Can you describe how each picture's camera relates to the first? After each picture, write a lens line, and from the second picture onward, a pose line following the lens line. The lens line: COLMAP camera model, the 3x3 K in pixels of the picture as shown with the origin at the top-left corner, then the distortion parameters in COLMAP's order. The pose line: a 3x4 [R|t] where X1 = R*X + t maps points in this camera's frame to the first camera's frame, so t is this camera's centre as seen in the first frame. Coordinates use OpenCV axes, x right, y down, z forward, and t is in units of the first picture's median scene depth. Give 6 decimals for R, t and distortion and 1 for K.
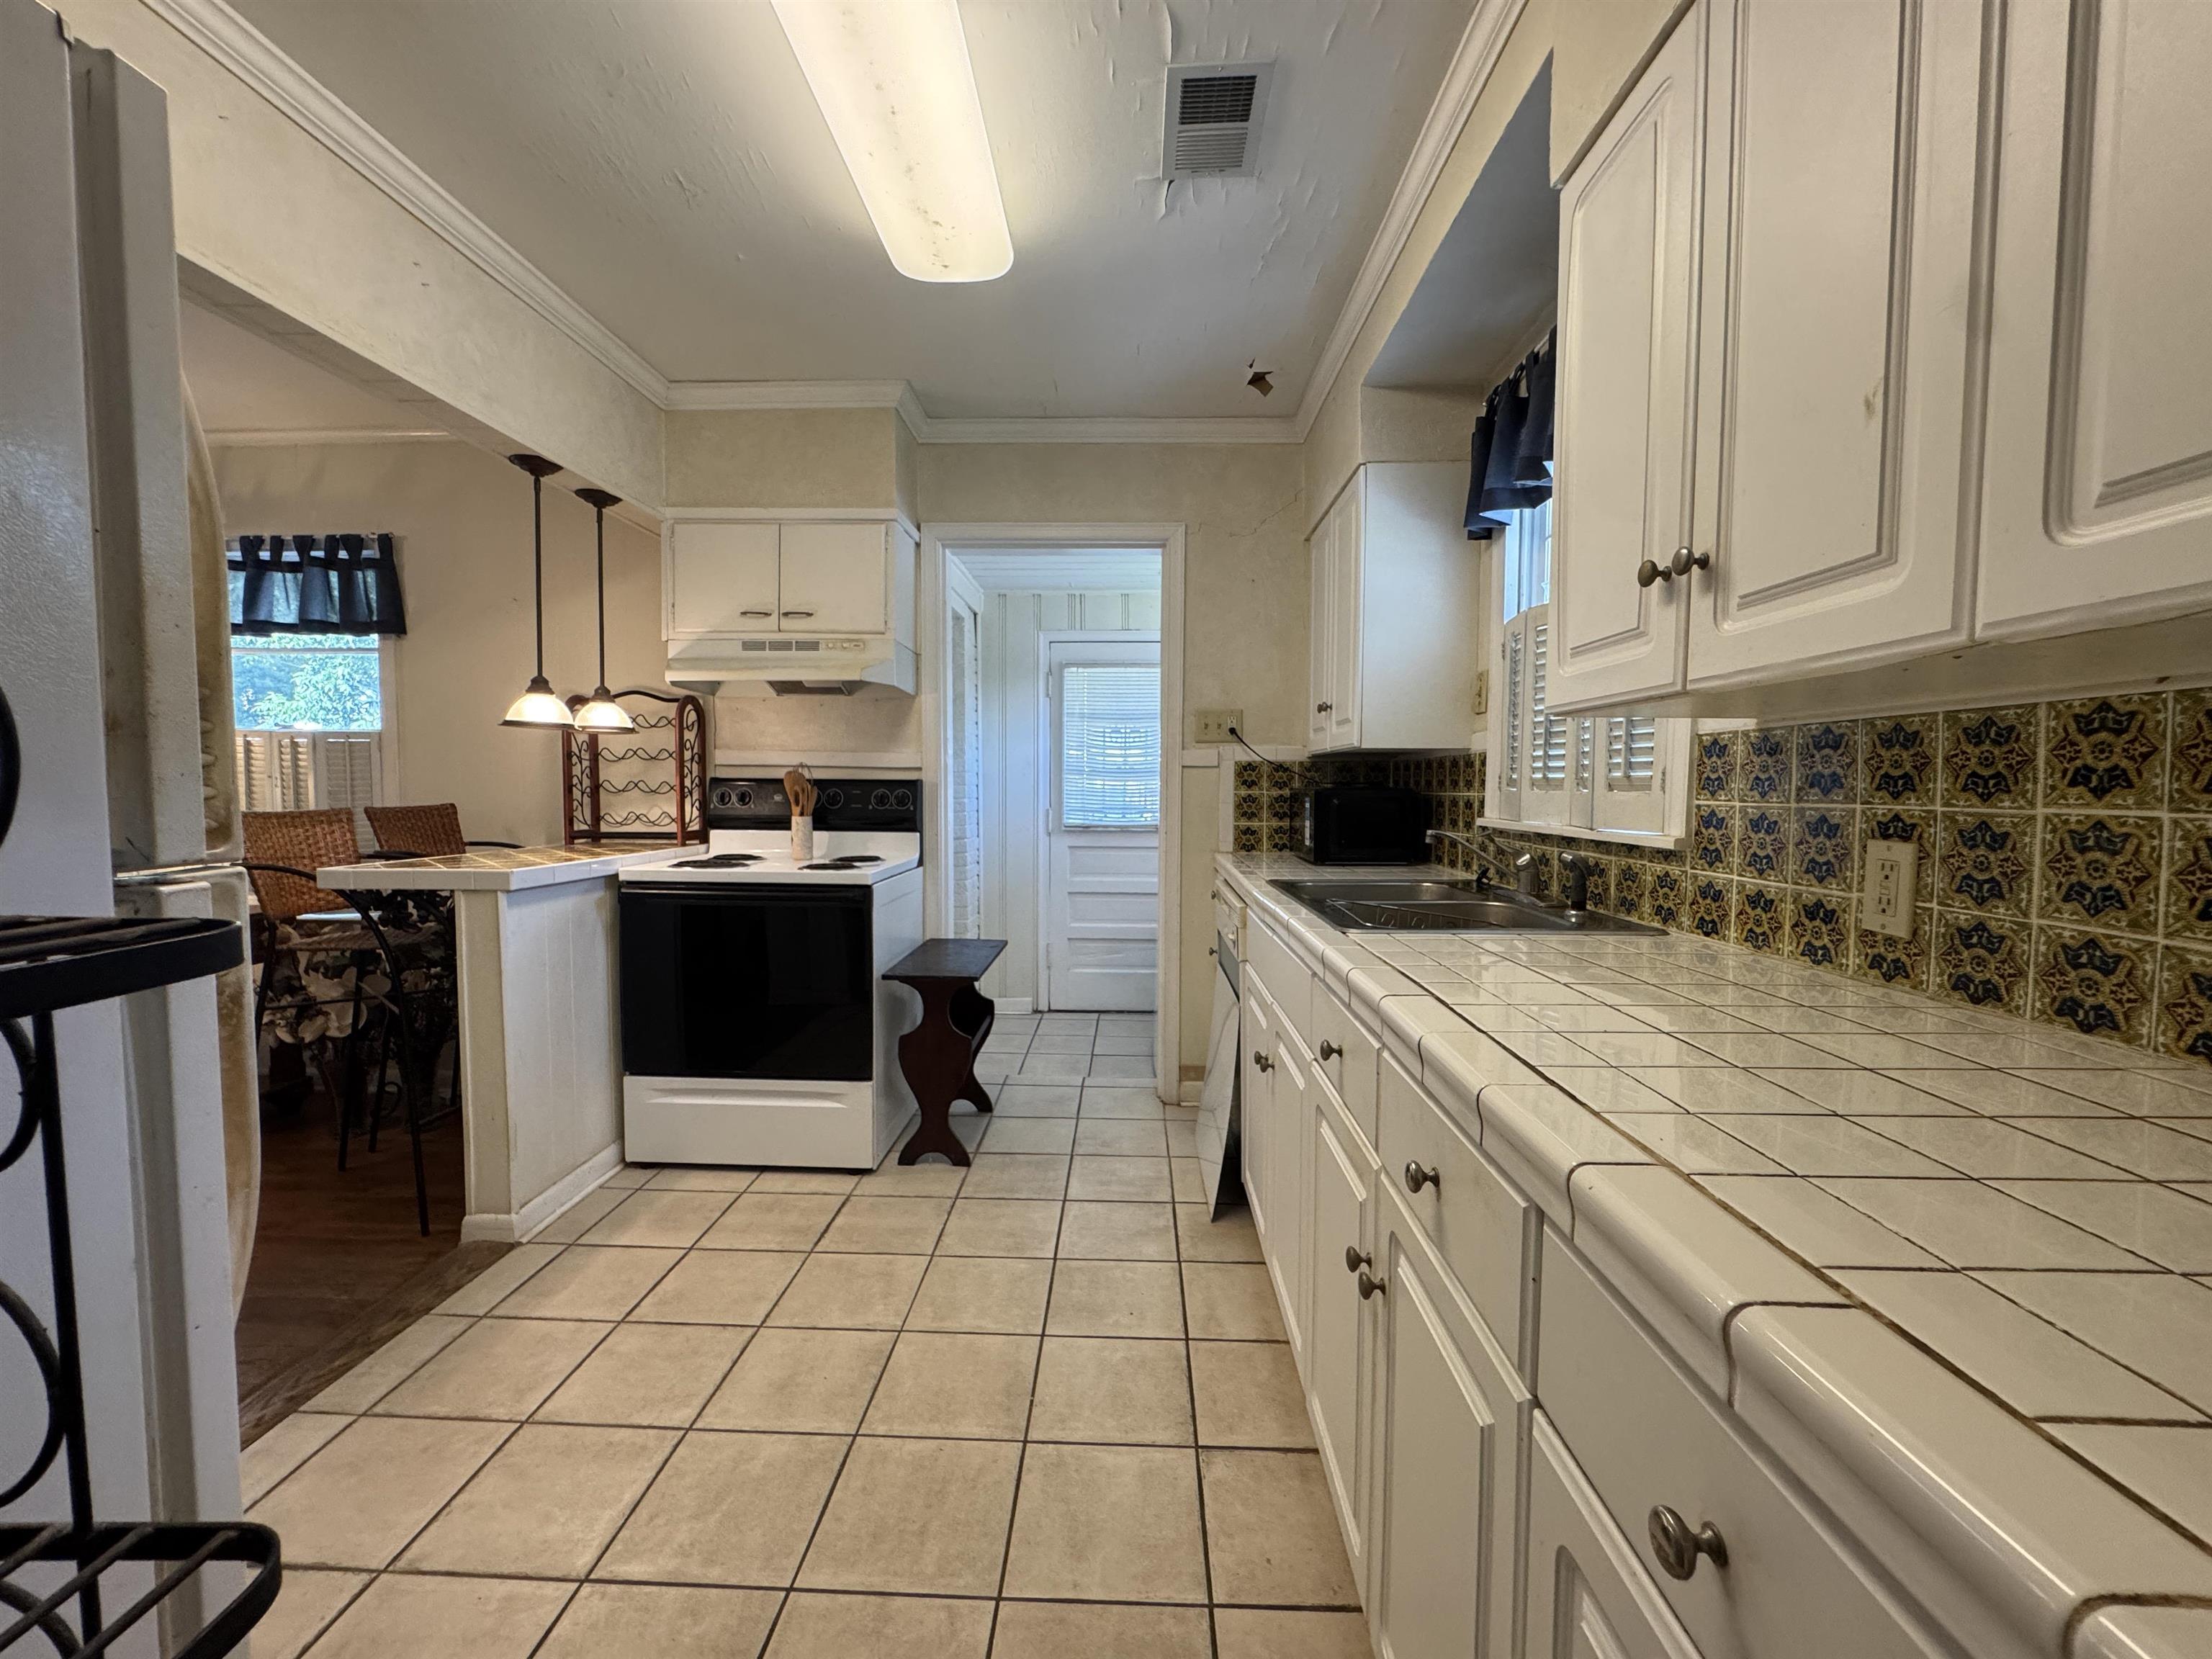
lens RADIAL K [[889.4, 0, 1104.1], [0, 889.4, 829.6], [0, 0, 1]] dist [-0.001839, -0.000223]
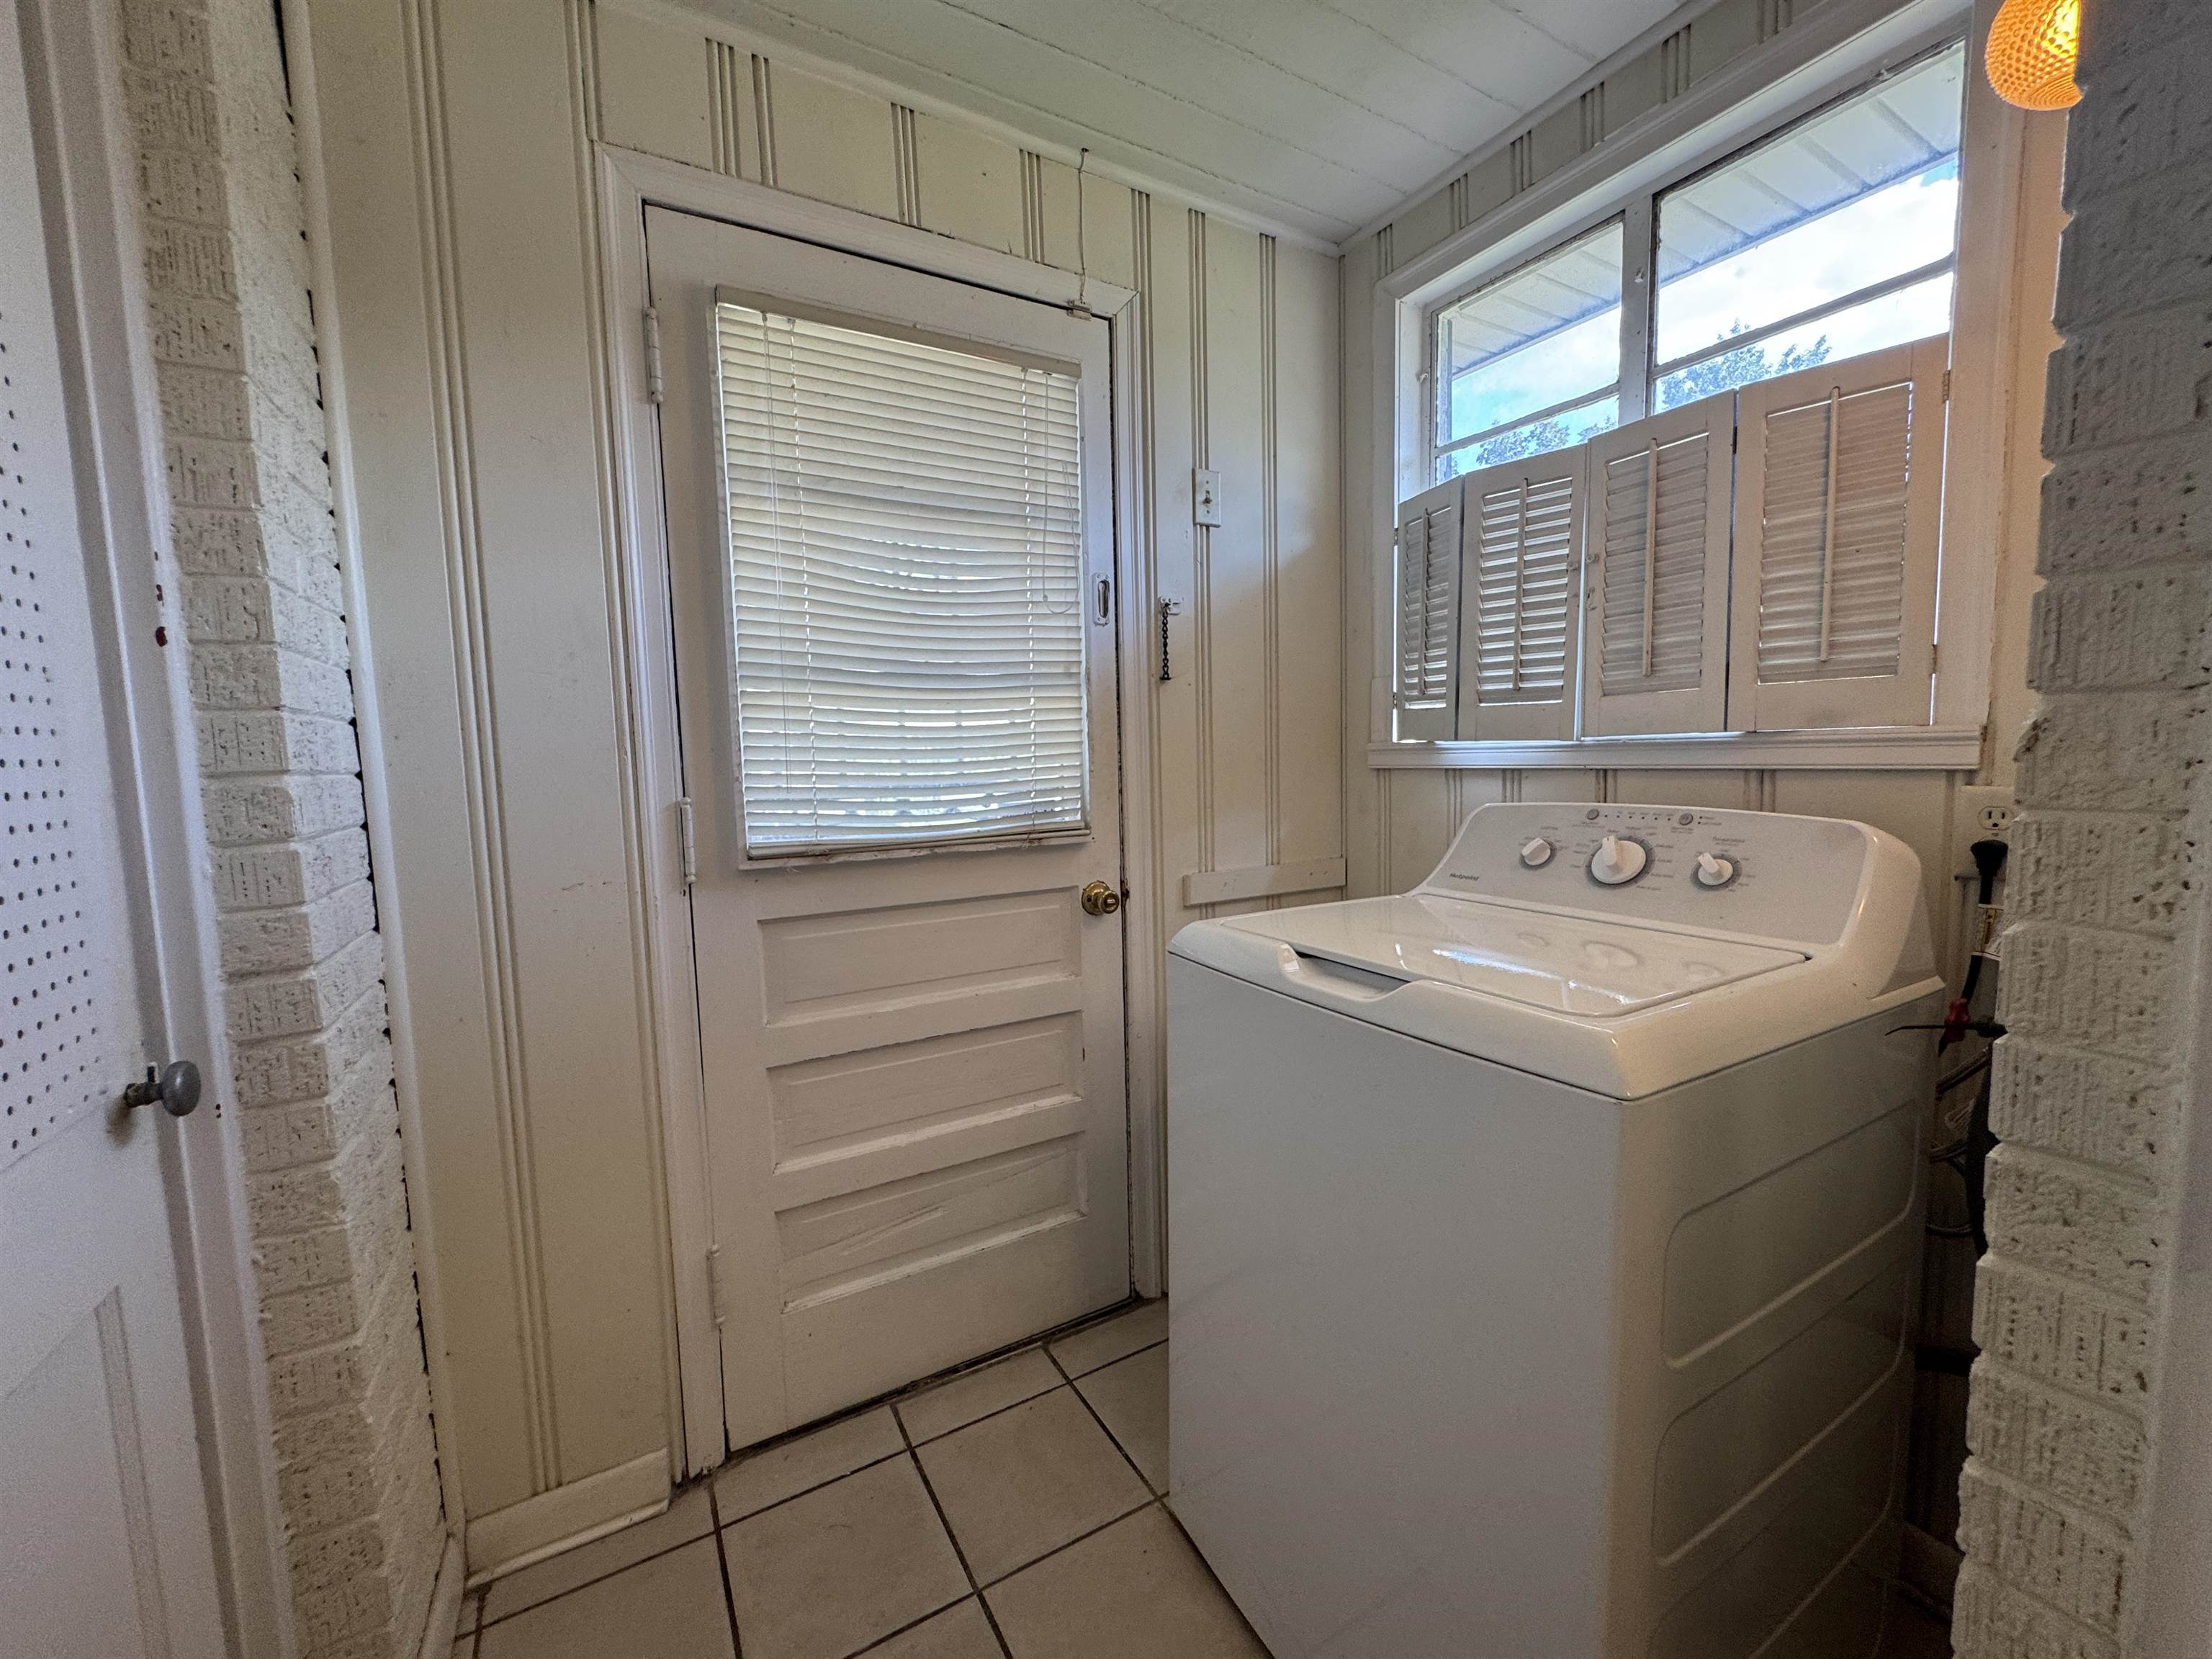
lens RADIAL K [[889.4, 0, 1105.3], [0, 889.4, 831.5], [0, 0, 1]] dist [-0.001839, -0.000223]
pose [[0.846588, -0.072363, 0.527307, -0.098311], [0.049735, 0.997135, 0.056989, -0.023505], [-0.529920, -0.022020, 0.847762, 0.678332]]
